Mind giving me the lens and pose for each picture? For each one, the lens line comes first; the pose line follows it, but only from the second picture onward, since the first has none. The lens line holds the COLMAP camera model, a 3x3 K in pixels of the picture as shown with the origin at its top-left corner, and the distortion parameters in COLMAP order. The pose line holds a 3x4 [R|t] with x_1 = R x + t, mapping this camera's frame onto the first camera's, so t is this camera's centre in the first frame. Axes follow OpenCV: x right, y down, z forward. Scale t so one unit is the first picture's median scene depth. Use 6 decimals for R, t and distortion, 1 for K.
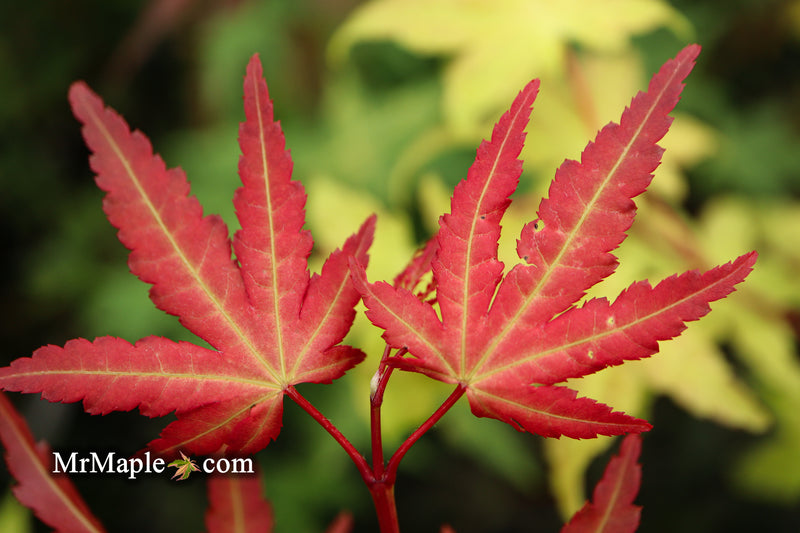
lens RADIAL K [[1237.7, 0, 400.0], [0, 1237.7, 266.5], [0, 0, 1]] dist [0.031337, 0.053527]
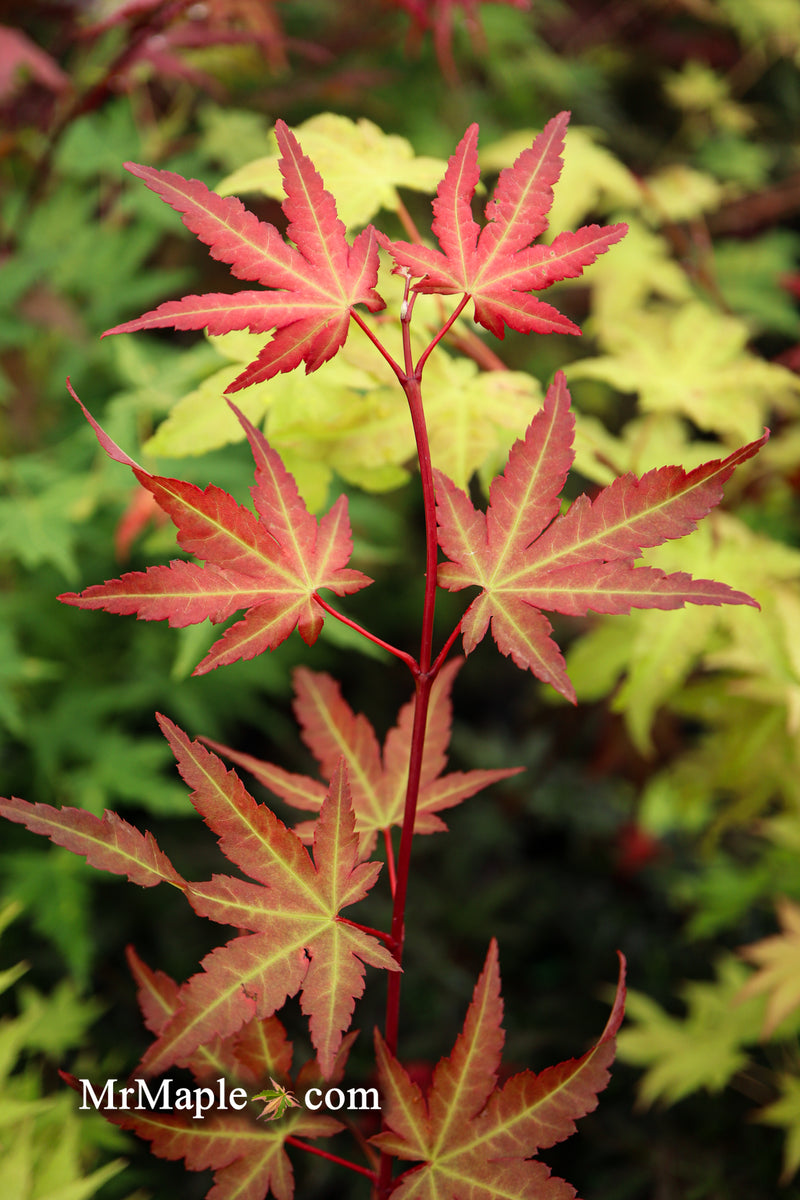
lens RADIAL K [[1856.5, 0, 400.0], [0, 1856.5, 600.0], [0, 0, 1]] dist [0.031337, 0.053527]
pose [[0.954704, -0.067418, 0.289820, -0.695319], [0.131521, 0.969296, -0.207770, 0.898332], [-0.266914, 0.236476, 0.934257, -0.985884]]
